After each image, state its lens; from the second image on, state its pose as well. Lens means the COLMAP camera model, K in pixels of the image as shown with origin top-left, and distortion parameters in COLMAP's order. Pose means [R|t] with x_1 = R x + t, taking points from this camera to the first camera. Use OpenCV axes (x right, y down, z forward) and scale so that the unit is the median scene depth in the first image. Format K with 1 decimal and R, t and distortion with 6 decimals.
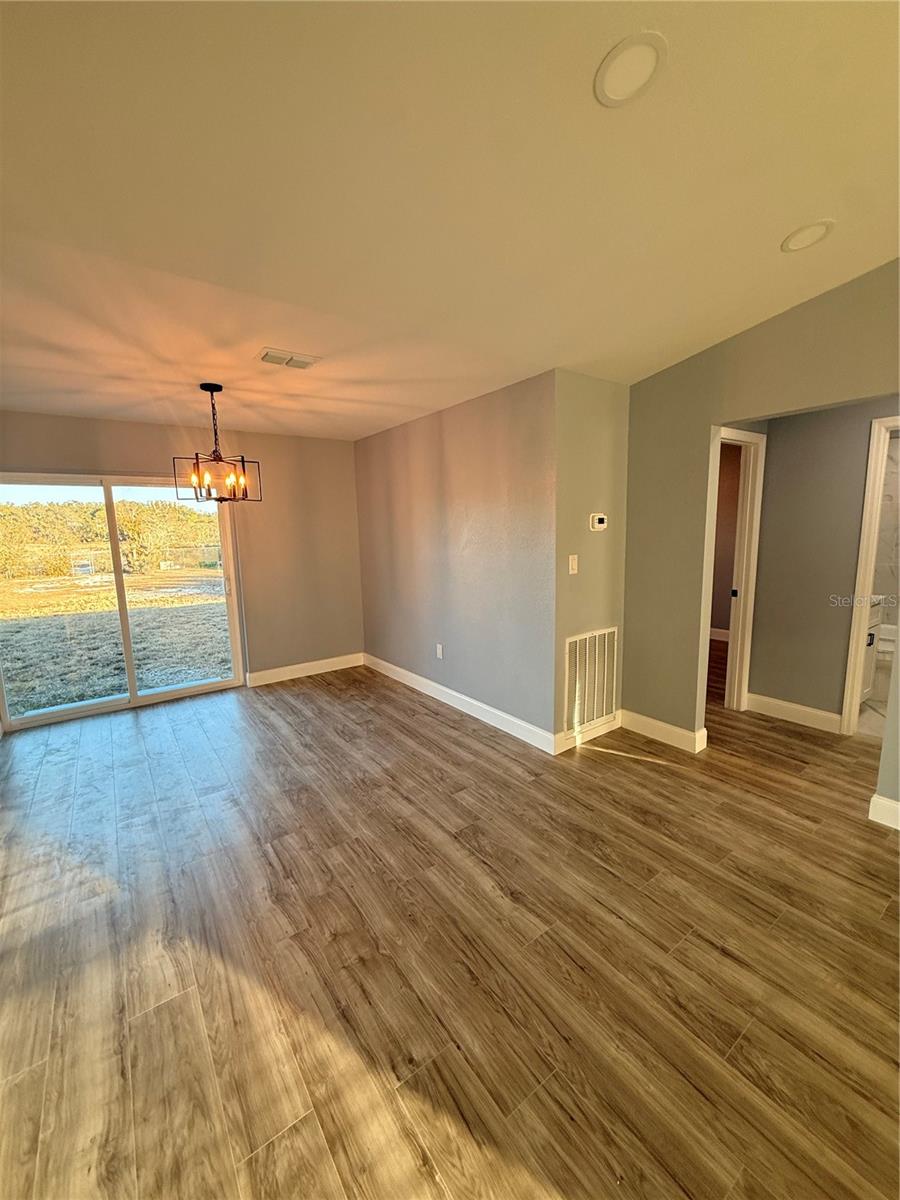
lens RADIAL K [[476.8, 0, 447.0], [0, 476.8, 593.8], [0, 0, 1]] dist [0.000303, 0.000487]
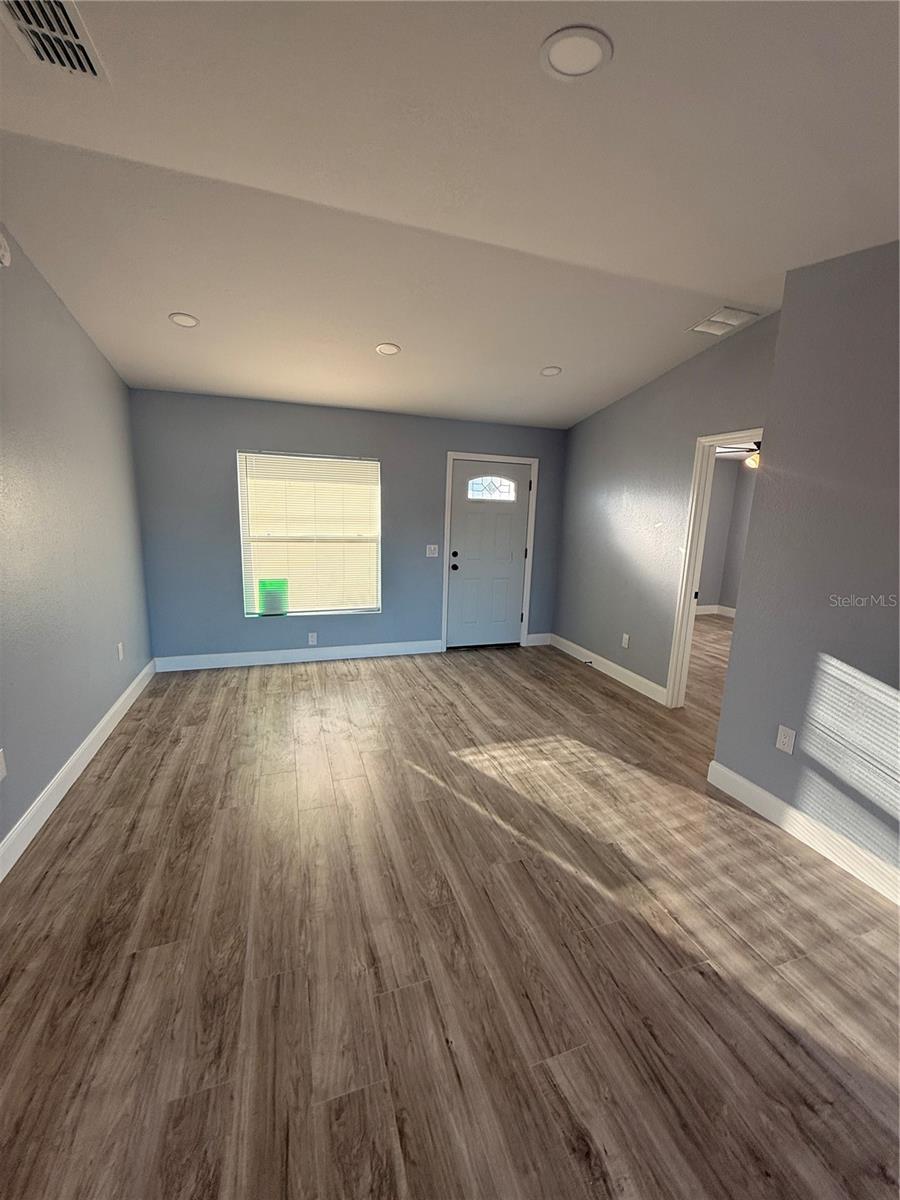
lens RADIAL K [[476.8, 0, 449.6], [0, 476.8, 596.1], [0, 0, 1]] dist [0.000303, 0.000487]
pose [[-0.957928, -0.059754, 0.280720, 0.145324], [0.030366, 0.951497, 0.306157, -0.178997], [-0.285398, 0.301801, -0.909651, 1.142282]]
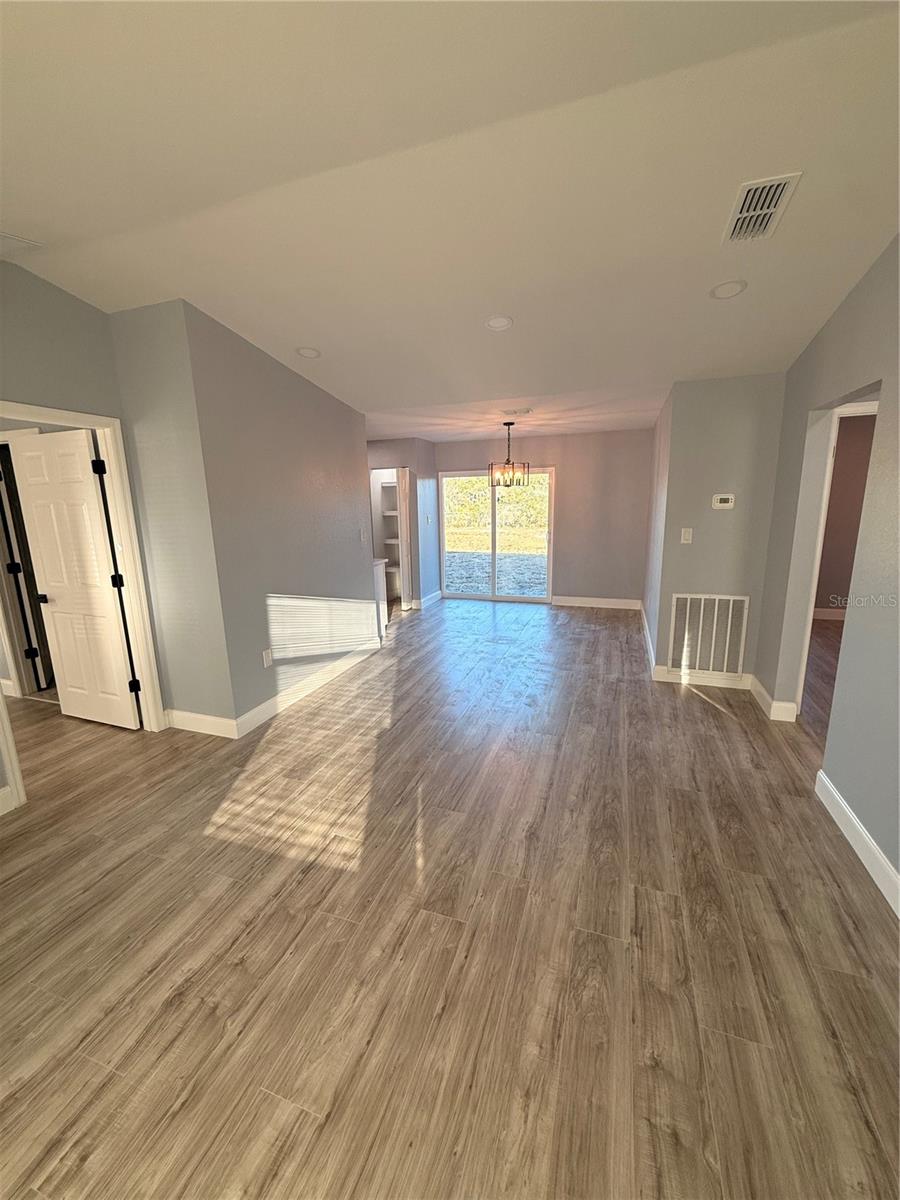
lens RADIAL K [[476.8, 0, 450.4], [0, 476.8, 596.3], [0, 0, 1]] dist [0.000303, 0.000487]
pose [[0.569051, 0.177343, -0.802951, 1.215183], [-0.108127, 0.984126, 0.140728, -0.018483], [0.815162, 0.006740, 0.579194, -0.290014]]
